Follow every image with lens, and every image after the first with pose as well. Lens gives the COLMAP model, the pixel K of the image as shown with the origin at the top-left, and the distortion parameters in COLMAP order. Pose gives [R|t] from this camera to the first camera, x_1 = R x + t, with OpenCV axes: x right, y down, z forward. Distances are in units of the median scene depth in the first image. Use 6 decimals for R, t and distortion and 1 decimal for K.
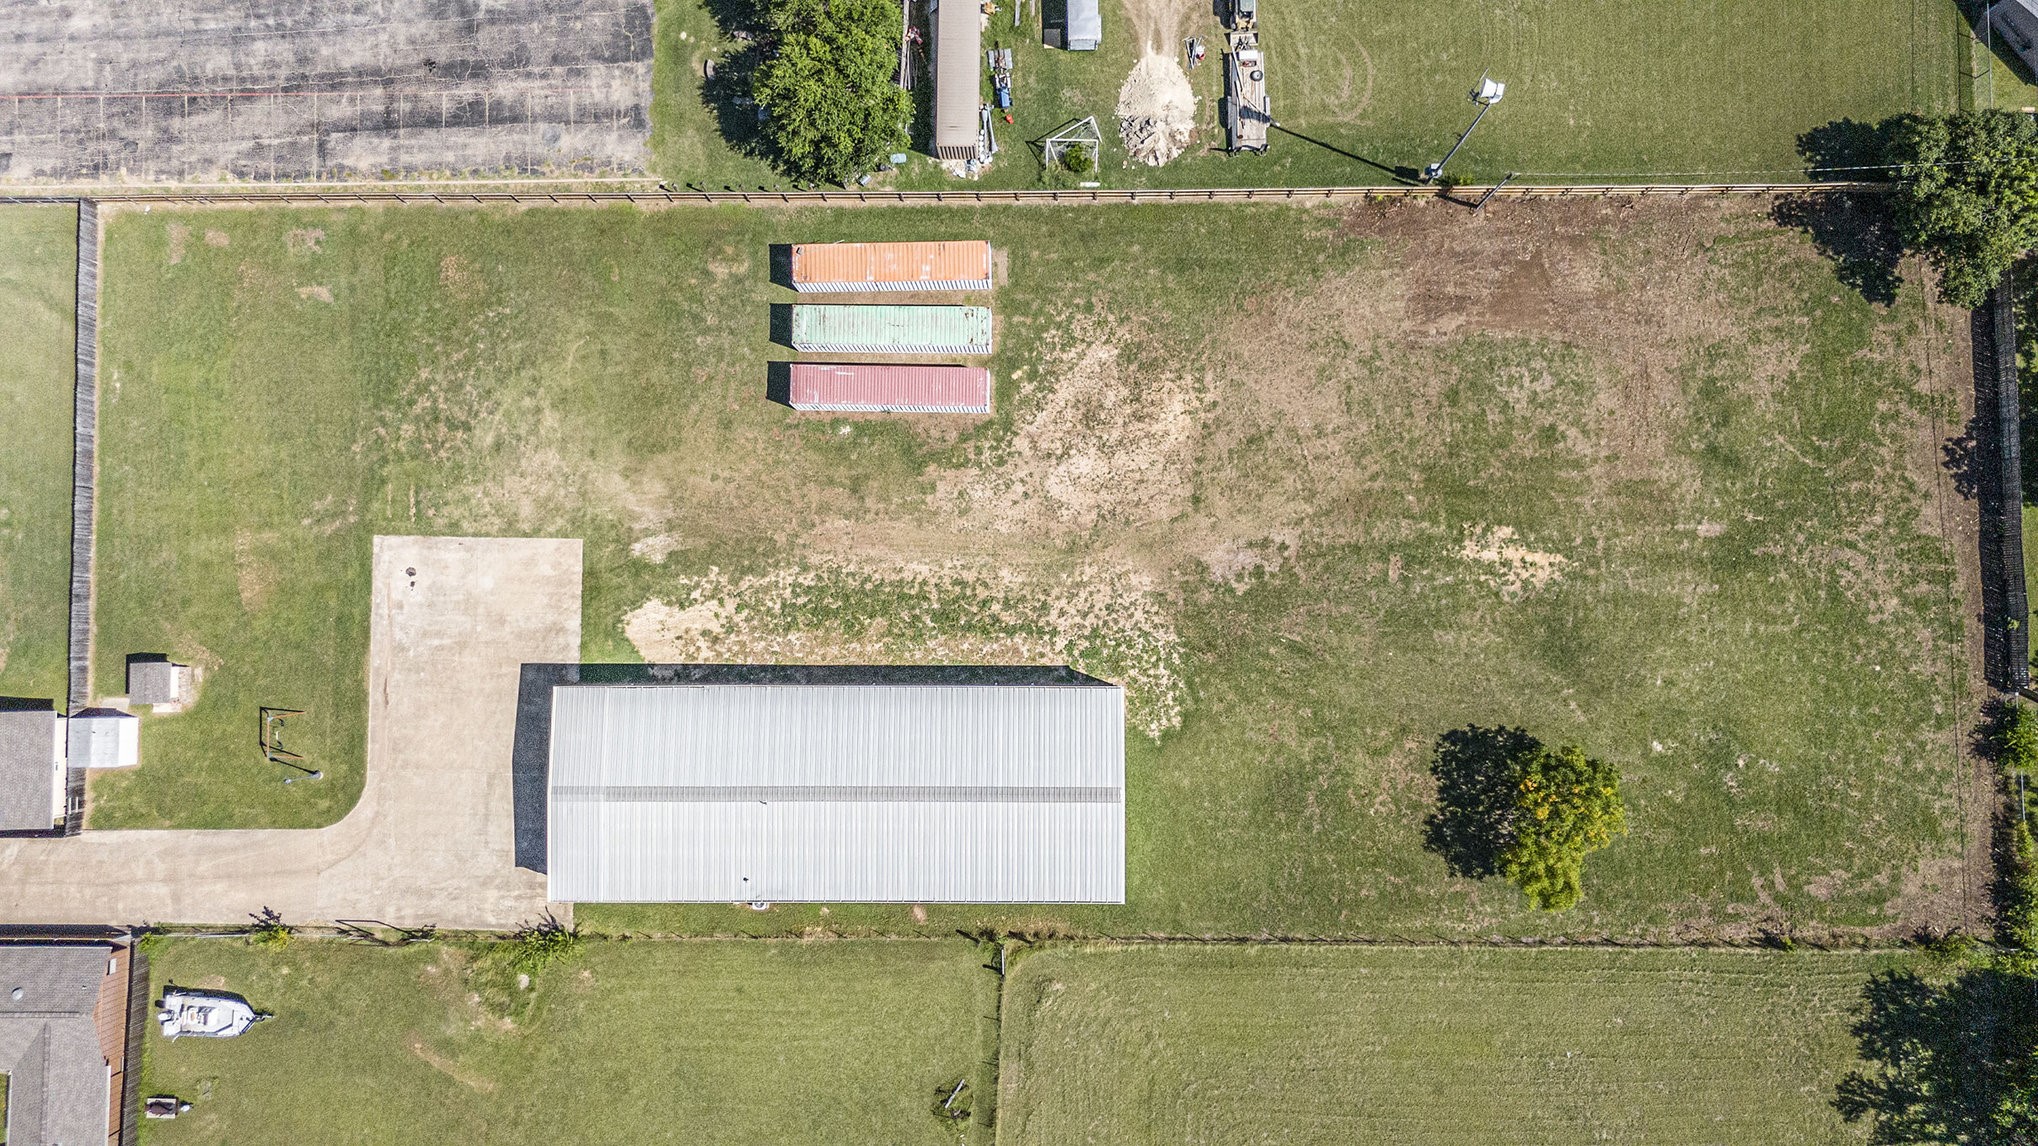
lens RADIAL K [[1474.8, 0, 1030.7], [0, 1474.8, 569.4], [0, 0, 1]] dist [0.057824, -0.064727]
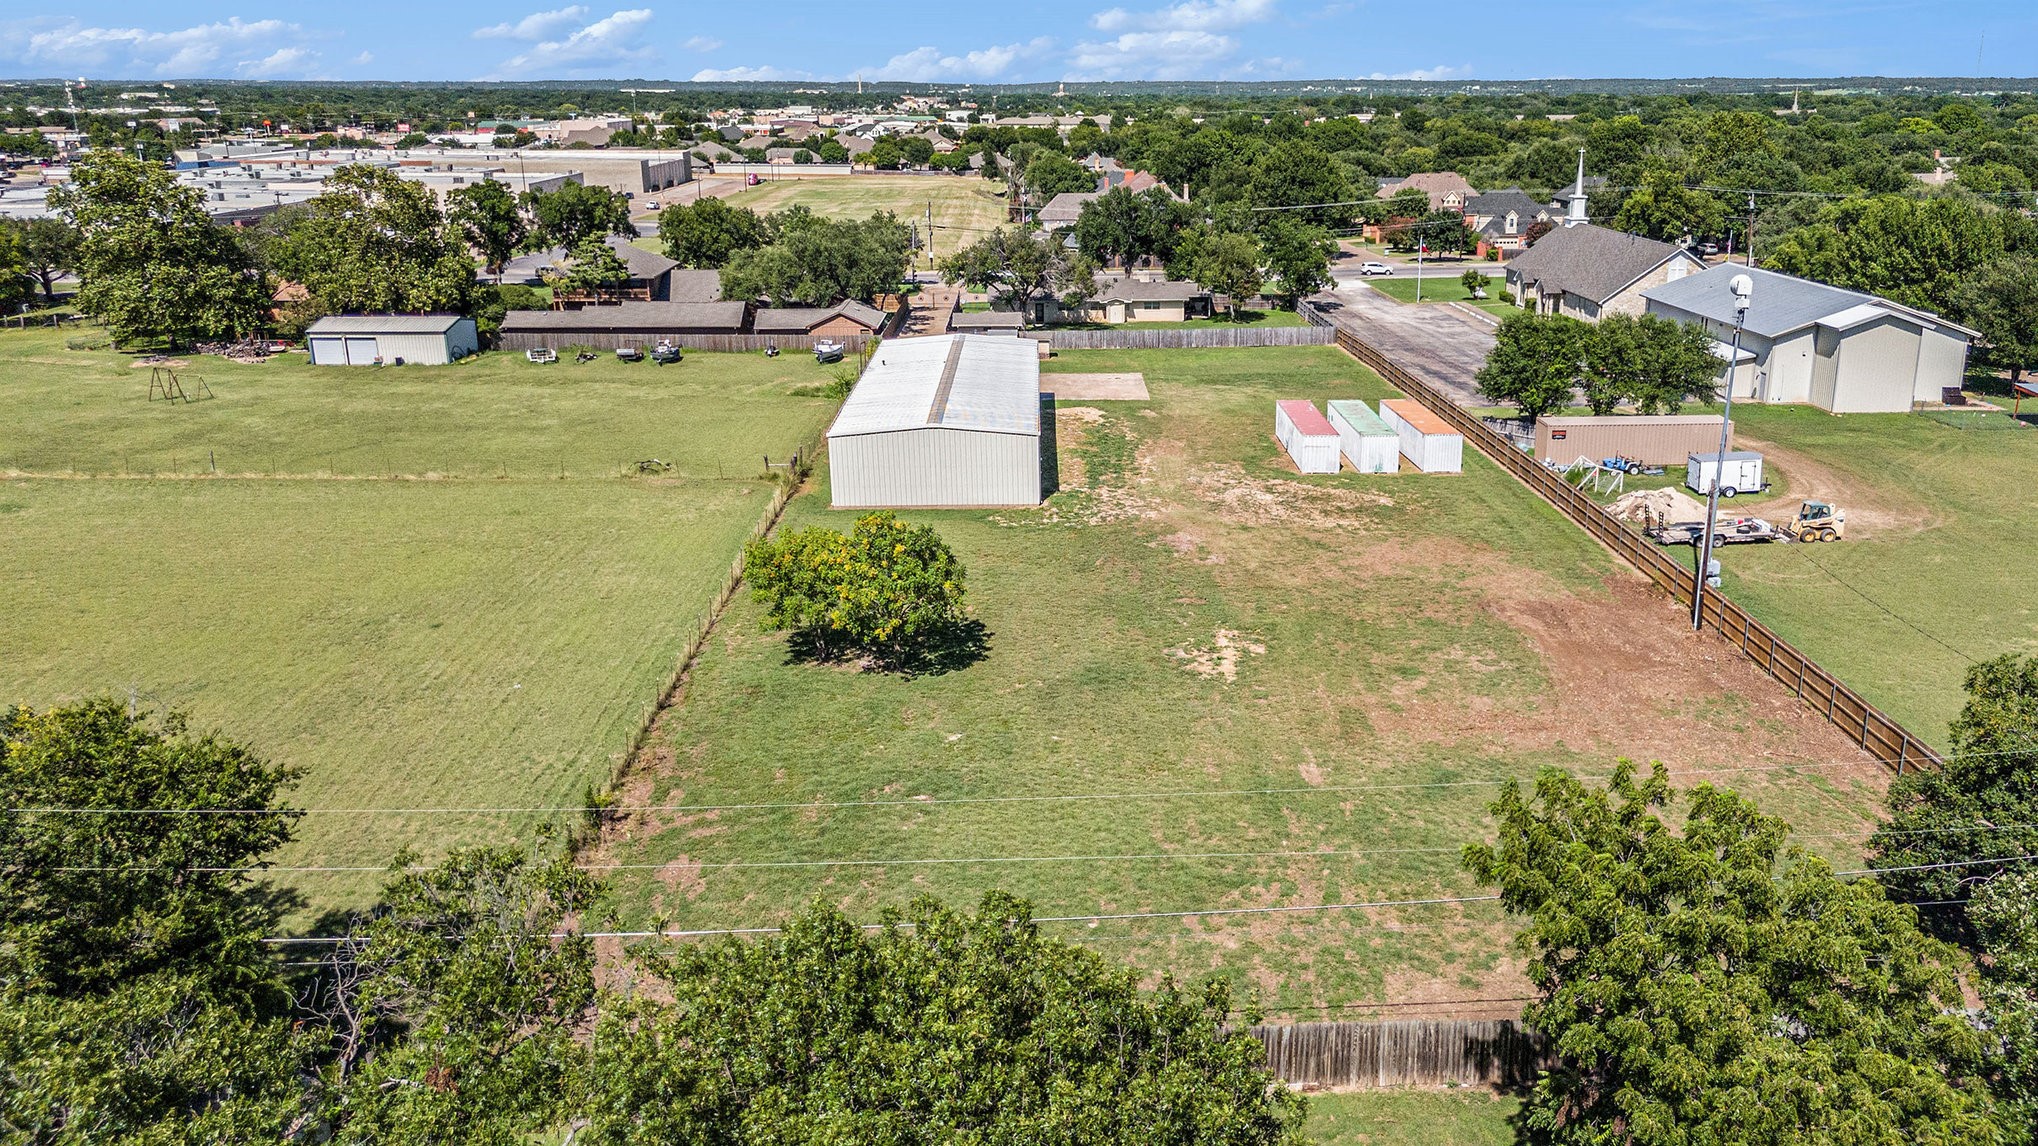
lens RADIAL K [[1491.3, 0, 1076.3], [0, 1491.3, 574.1], [0, 0, 1]] dist [0.025734, 0.000193]
pose [[0.031419, 0.321556, -0.946369, 0.989876], [-0.997437, 0.070986, -0.008995, 0.066444], [0.064287, 0.944226, 0.322963, 0.725001]]
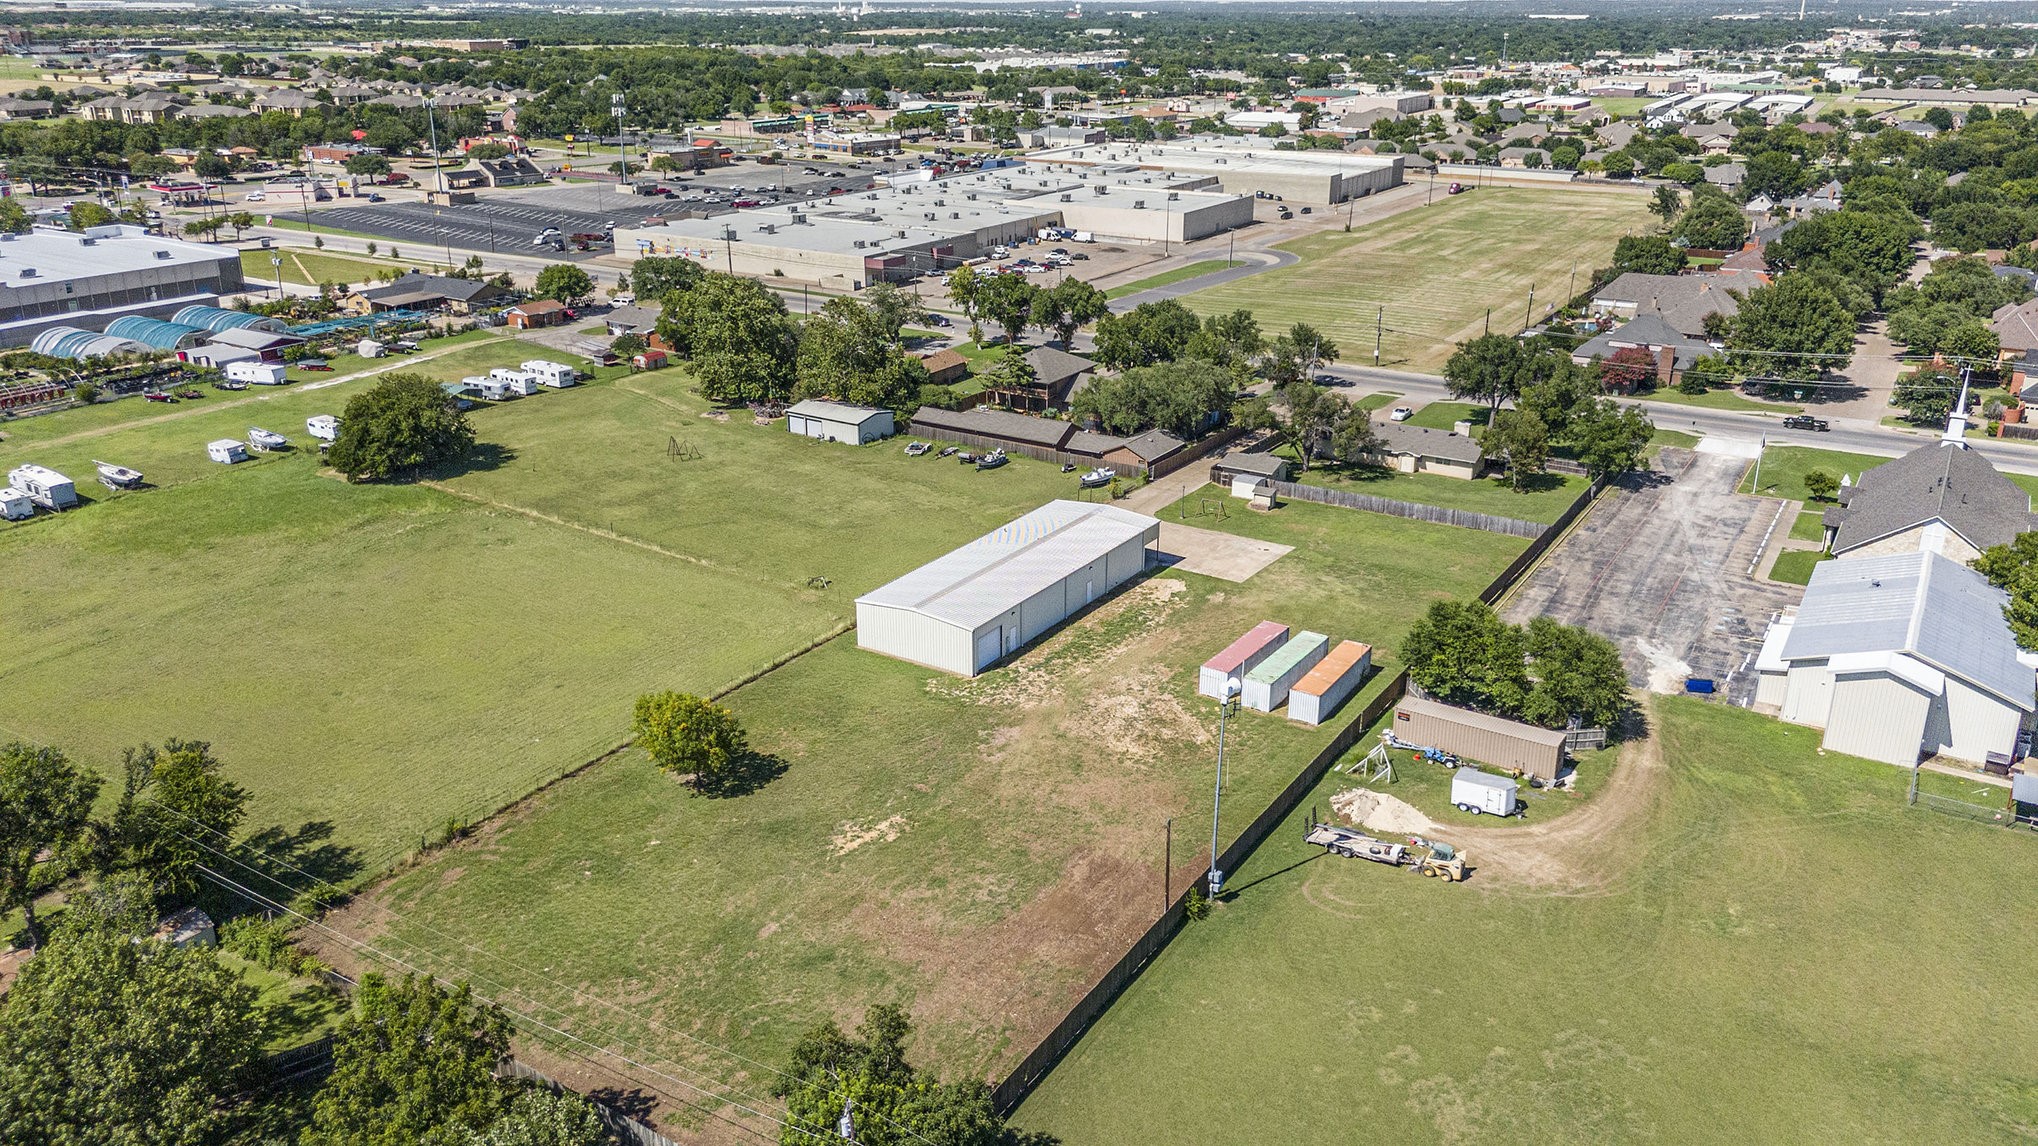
lens RADIAL K [[1474.8, 0, 1030.7], [0, 1474.8, 569.4], [0, 0, 1]] dist [0.057824, -0.064727]
pose [[-0.534864, 0.310354, -0.785876, 1.066078], [-0.842980, -0.132714, 0.521318, -0.659524], [0.057497, 0.941311, 0.332606, 0.451634]]
